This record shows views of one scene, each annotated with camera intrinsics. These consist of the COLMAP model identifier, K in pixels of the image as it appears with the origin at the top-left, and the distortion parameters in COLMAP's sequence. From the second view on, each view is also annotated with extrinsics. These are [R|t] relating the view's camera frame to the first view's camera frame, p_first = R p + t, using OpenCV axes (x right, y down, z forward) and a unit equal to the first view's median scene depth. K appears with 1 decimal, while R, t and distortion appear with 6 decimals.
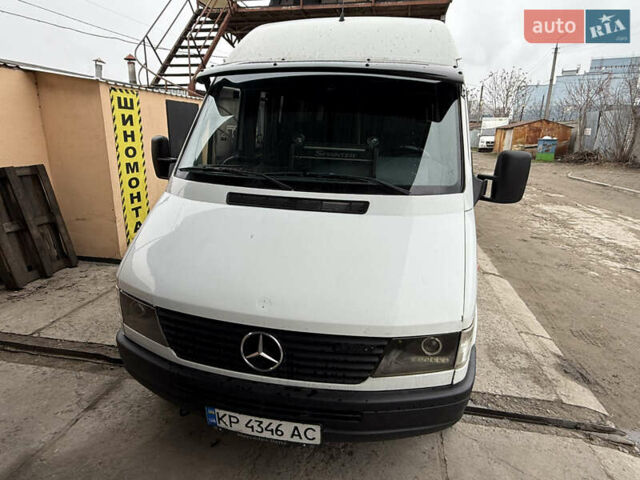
lens RADIAL K [[378.1, 0, 321.5], [0, 378.1, 241.2], [0, 0, 1]] dist [0.001785, -0.000990]
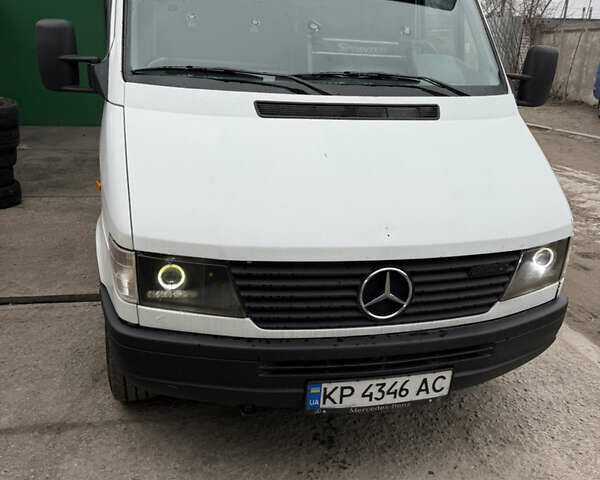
lens RADIAL K [[572.1, 0, 292.8], [0, 572.1, 247.0], [0, 0, 1]] dist [0.056634, 0.000000]
pose [[0.908953, -0.126995, 0.397085, -0.772727], [0.104374, 0.991461, 0.078168, 0.077154], [-0.403621, -0.029606, 0.914447, -0.018954]]
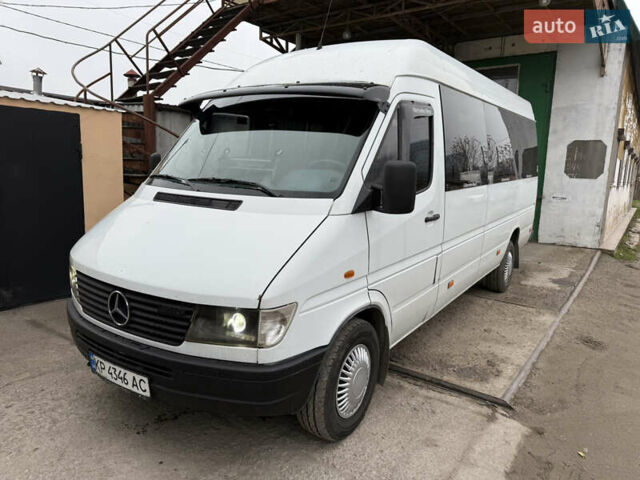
lens RADIAL K [[454.0, 0, 315.5], [0, 454.0, 243.0], [0, 0, 1]] dist [0.044866, -0.008185]
pose [[0.919307, 0.068108, -0.387602, 0.971745], [-0.119150, 0.986854, -0.109192, 0.160947], [0.375070, 0.146563, 0.915337, -0.168633]]
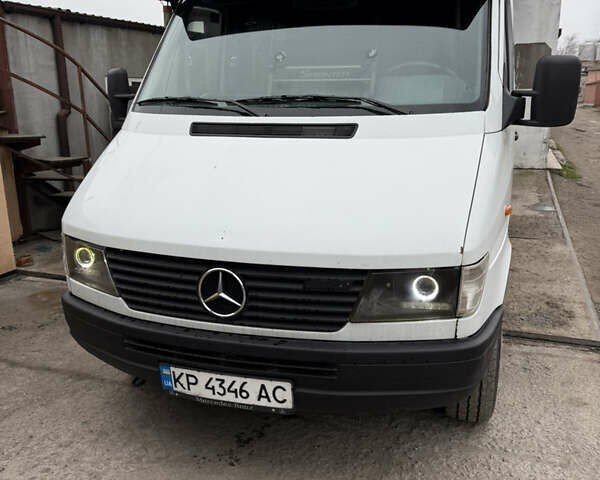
lens RADIAL K [[572.1, 0, 298.9], [0, 572.1, 244.4], [0, 0, 1]] dist [0.056634, 0.000000]
pose [[0.992031, -0.009062, -0.125668, 0.170713], [0.004923, 0.999436, -0.033207, 0.217561], [0.125898, 0.032324, 0.991516, -0.254248]]
